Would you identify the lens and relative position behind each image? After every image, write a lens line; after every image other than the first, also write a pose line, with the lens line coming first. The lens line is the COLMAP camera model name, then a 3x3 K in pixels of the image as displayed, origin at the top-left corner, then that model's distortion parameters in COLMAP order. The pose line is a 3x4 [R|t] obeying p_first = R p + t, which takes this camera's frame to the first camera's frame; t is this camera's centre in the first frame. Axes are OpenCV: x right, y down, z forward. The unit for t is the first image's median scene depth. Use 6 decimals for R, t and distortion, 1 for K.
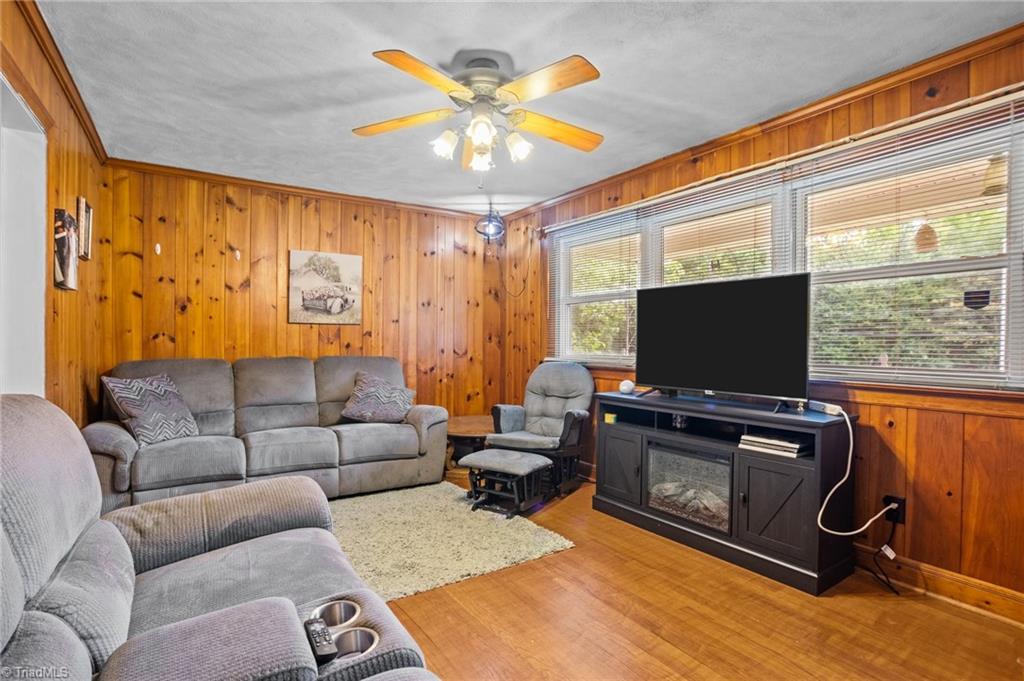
lens RADIAL K [[500.0, 0, 510.3], [0, 500.0, 342.1], [0, 0, 1]] dist [-0.084604, 0.041778]
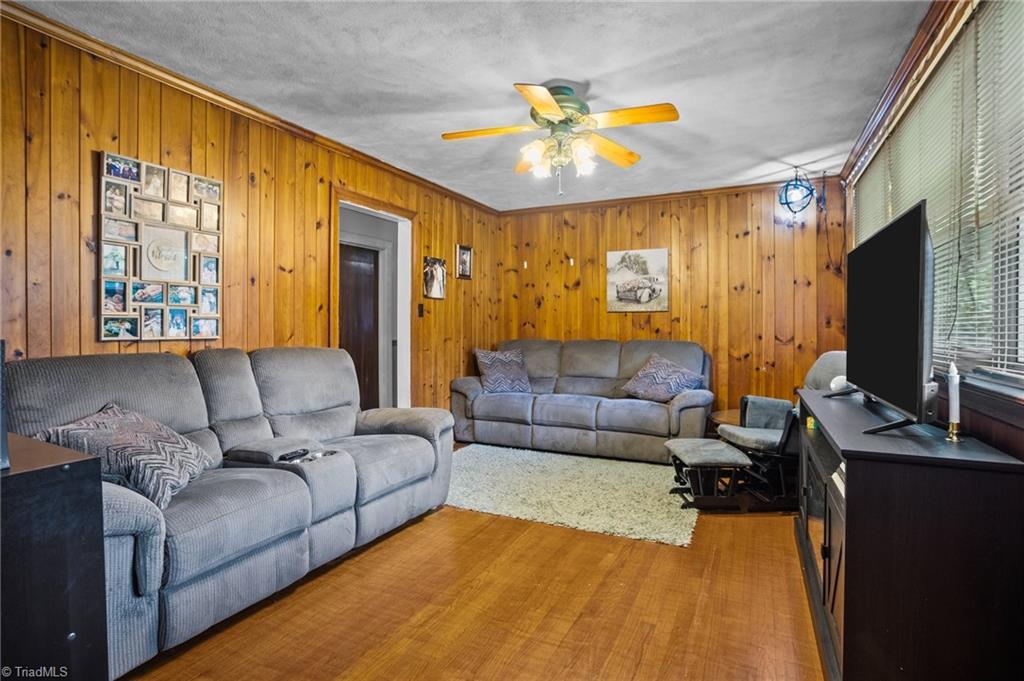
lens RADIAL K [[503.7, 0, 511.3], [0, 503.7, 323.0], [0, 0, 1]] dist [-0.062429, 0.000405]
pose [[0.501707, -0.013024, -0.864940, 0.564166], [-0.000681, 0.999880, -0.015451, 0.008370], [0.865037, 0.008341, 0.501638, 0.186473]]
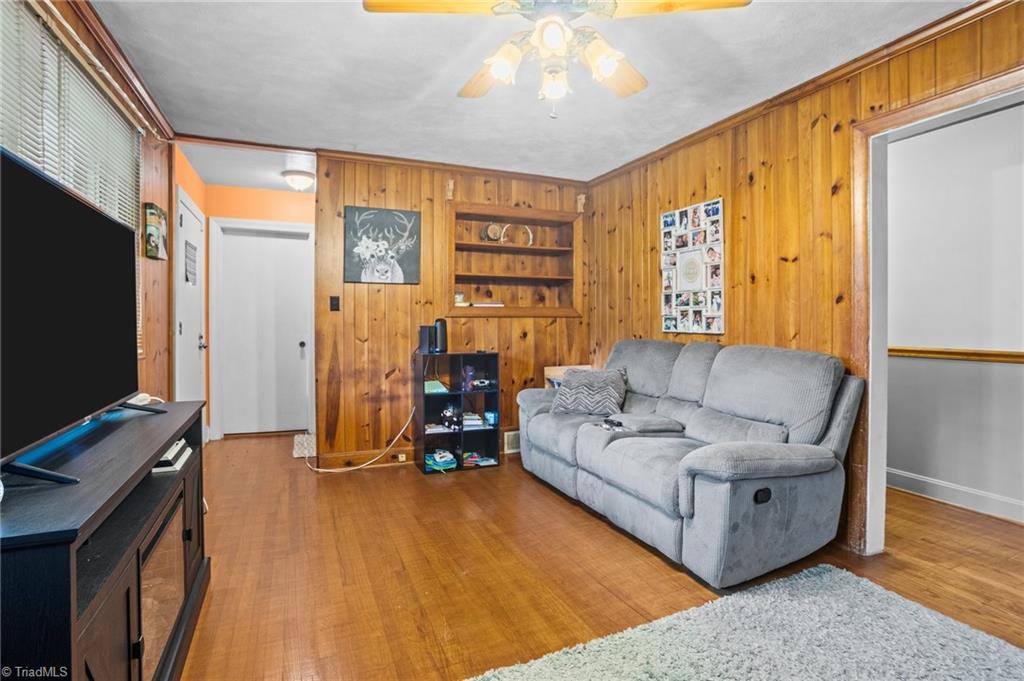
lens RADIAL K [[503.7, 0, 511.3], [0, 503.7, 323.0], [0, 0, 1]] dist [-0.062429, 0.000405]
pose [[-0.984390, -0.007941, 0.175824, -0.082551], [-0.006486, 0.999940, 0.008847, -0.003445], [-0.175884, 0.007569, -0.984382, 1.084614]]
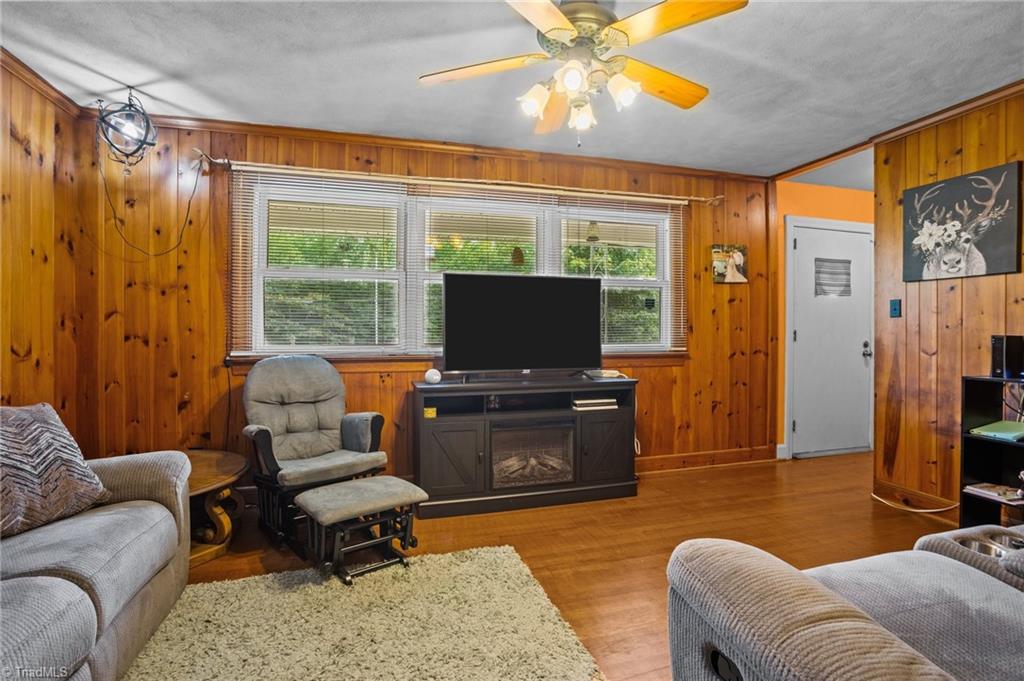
lens RADIAL K [[500.9, 0, 511.0], [0, 500.9, 332.5], [0, 0, 1]] dist [-0.074358, 0.032427]
pose [[0.295122, -0.010309, 0.955404, -0.557634], [0.004176, 0.999946, 0.009500, -0.000613], [-0.955450, 0.001186, 0.295149, 0.532786]]
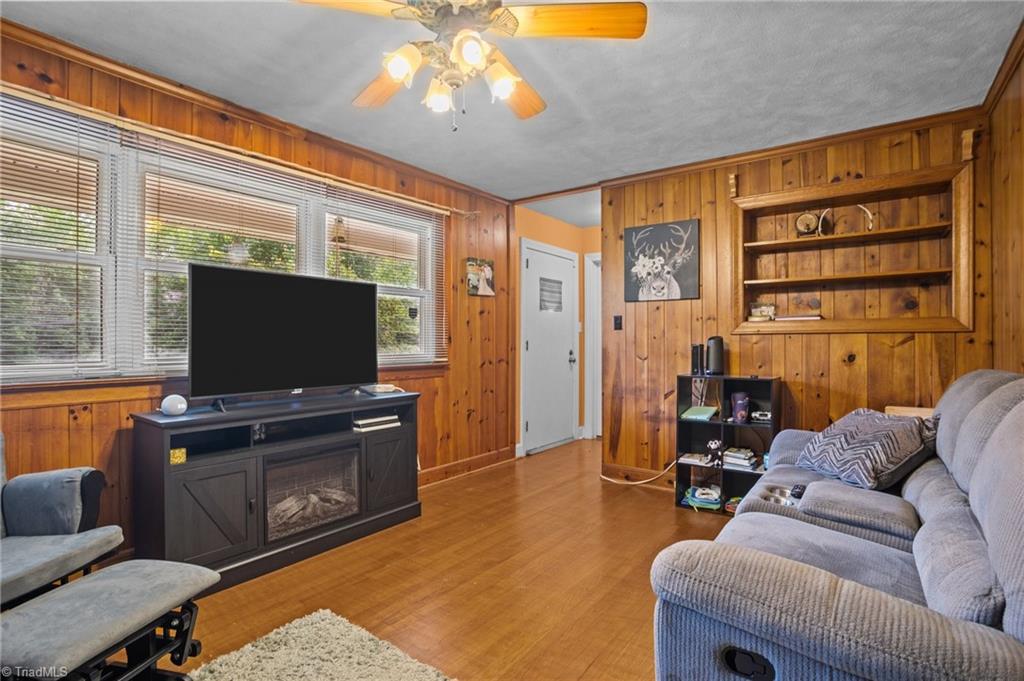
lens RADIAL K [[500.0, 0, 510.3], [0, 500.0, 342.1], [0, 0, 1]] dist [-0.084604, 0.041778]
pose [[-0.339134, -0.007754, 0.940706, -0.482287], [0.001557, 0.999960, 0.008804, -0.000105], [-0.940737, 0.004450, -0.339109, 0.723467]]
